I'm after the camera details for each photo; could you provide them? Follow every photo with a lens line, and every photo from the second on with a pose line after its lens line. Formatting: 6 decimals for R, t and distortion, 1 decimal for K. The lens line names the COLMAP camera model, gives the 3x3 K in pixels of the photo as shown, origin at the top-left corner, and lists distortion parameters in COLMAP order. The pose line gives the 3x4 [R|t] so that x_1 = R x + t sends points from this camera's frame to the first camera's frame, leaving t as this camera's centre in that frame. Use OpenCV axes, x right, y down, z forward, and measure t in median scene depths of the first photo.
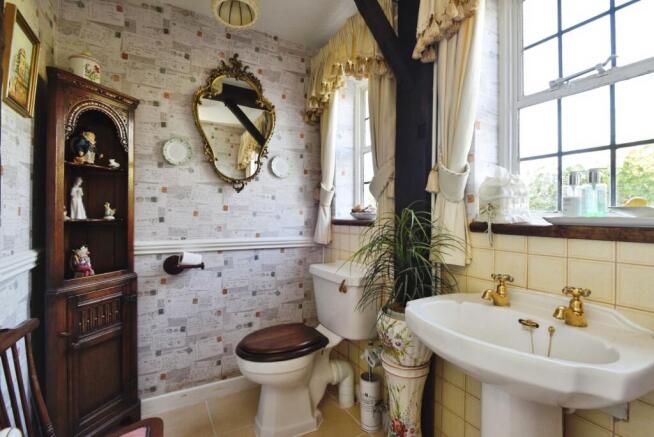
lens RADIAL K [[315.8, 0, 327.0], [0, 315.8, 217.1], [0, 0, 1]] dist [-0.003384, -0.000740]
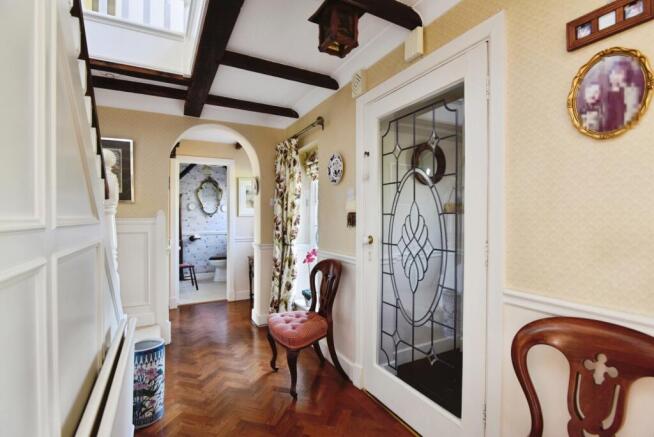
lens RADIAL K [[315.8, 0, 327.3], [0, 315.8, 220.0], [0, 0, 1]] dist [-0.003384, -0.000740]
pose [[0.999967, -0.008050, 0.001320, 1.004082], [0.008034, 0.999904, 0.011257, -0.082911], [-0.001410, -0.011246, 0.999936, -2.480184]]
